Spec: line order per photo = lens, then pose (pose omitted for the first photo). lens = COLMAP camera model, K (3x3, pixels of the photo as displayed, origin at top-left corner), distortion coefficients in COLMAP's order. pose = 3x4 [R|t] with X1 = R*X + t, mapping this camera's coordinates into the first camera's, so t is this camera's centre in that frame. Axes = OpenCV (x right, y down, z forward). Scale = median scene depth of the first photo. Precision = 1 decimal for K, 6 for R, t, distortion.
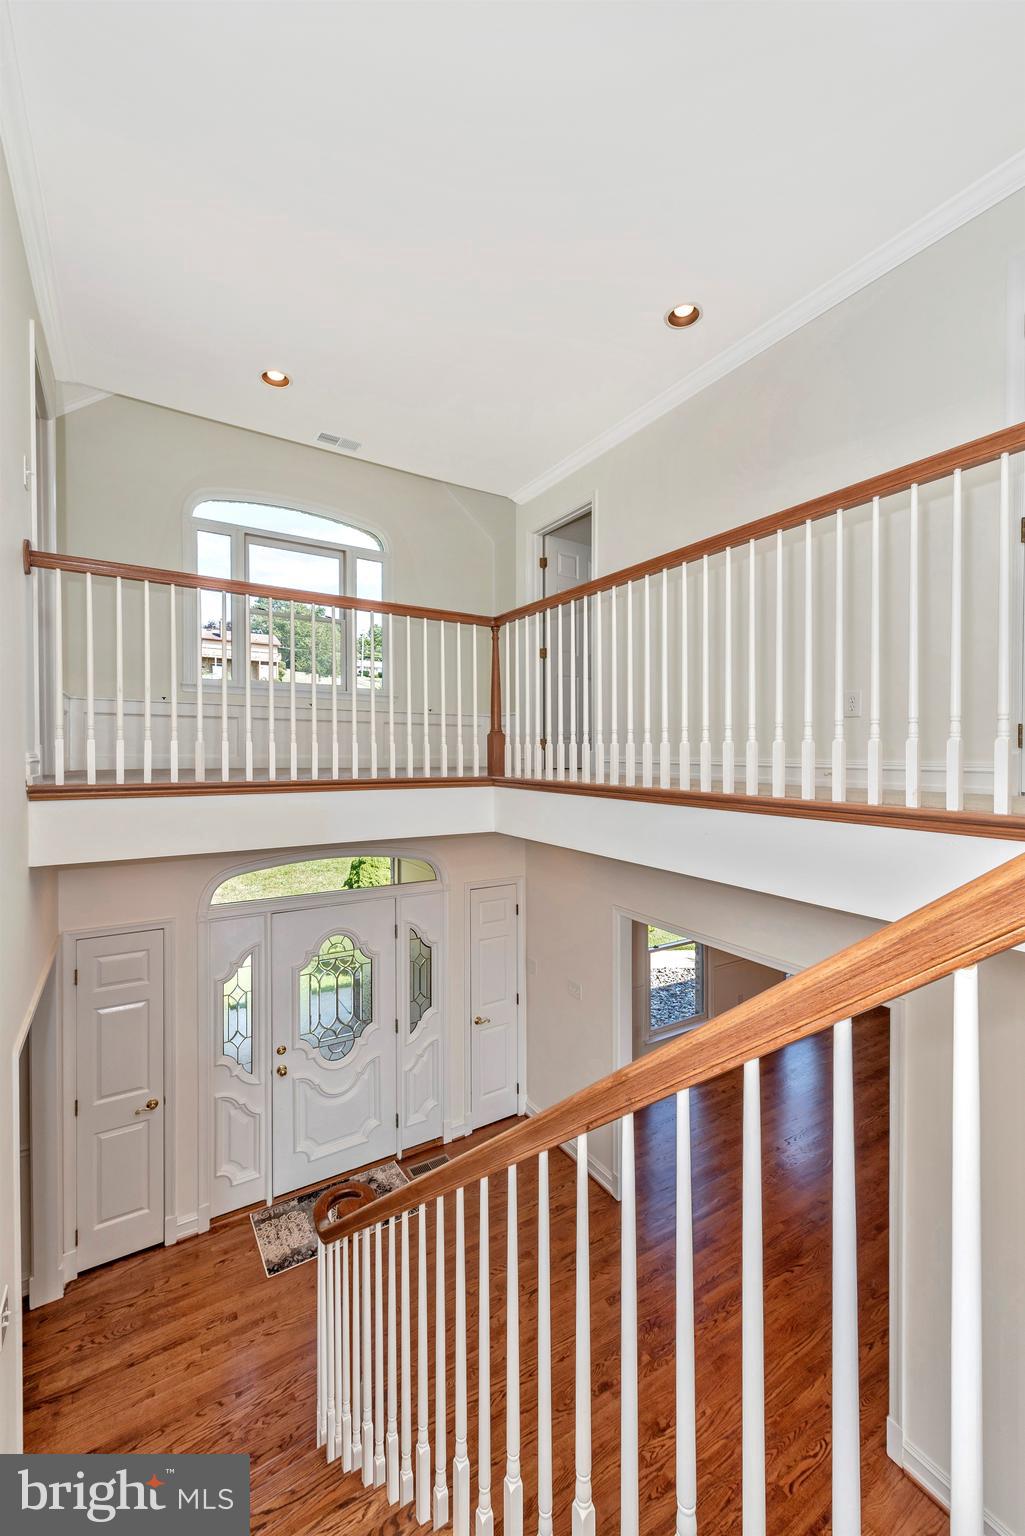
lens RADIAL K [[612.5, 0, 508.5], [0, 612.5, 770.7], [0, 0, 1]] dist [0.016569, -0.005522]
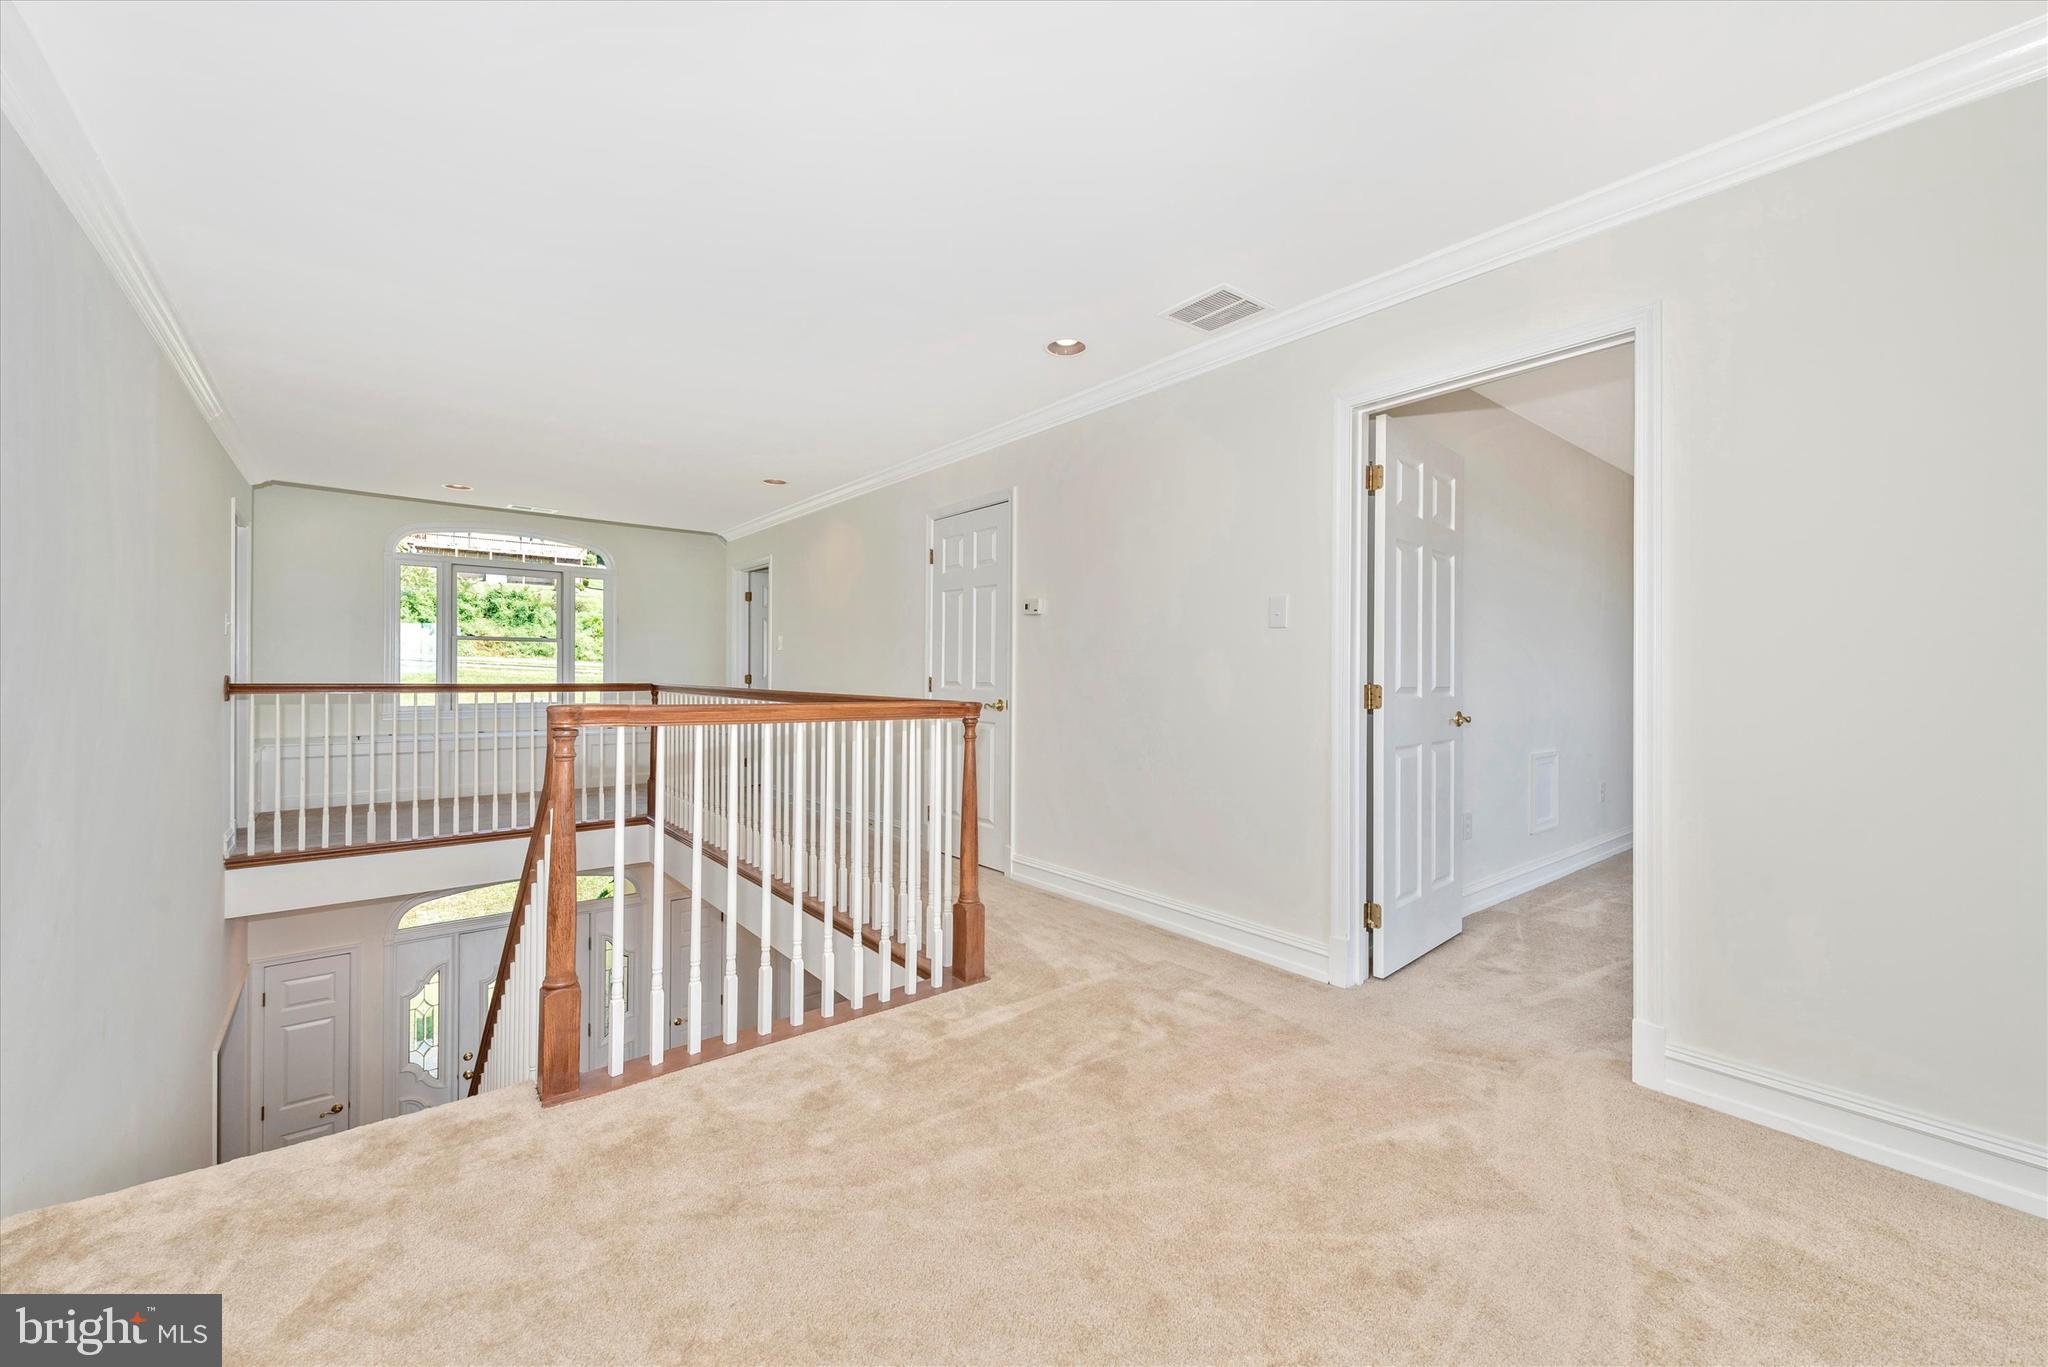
lens RADIAL K [[816.7, 0, 1026.1], [0, 816.7, 685.8], [0, 0, 1]] dist [0.016569, -0.005522]
pose [[0.991493, 0.003615, 0.130108, 0.474213], [-0.002393, 0.999952, -0.009549, -0.223997], [-0.130136, 0.009156, 0.991454, -0.670911]]
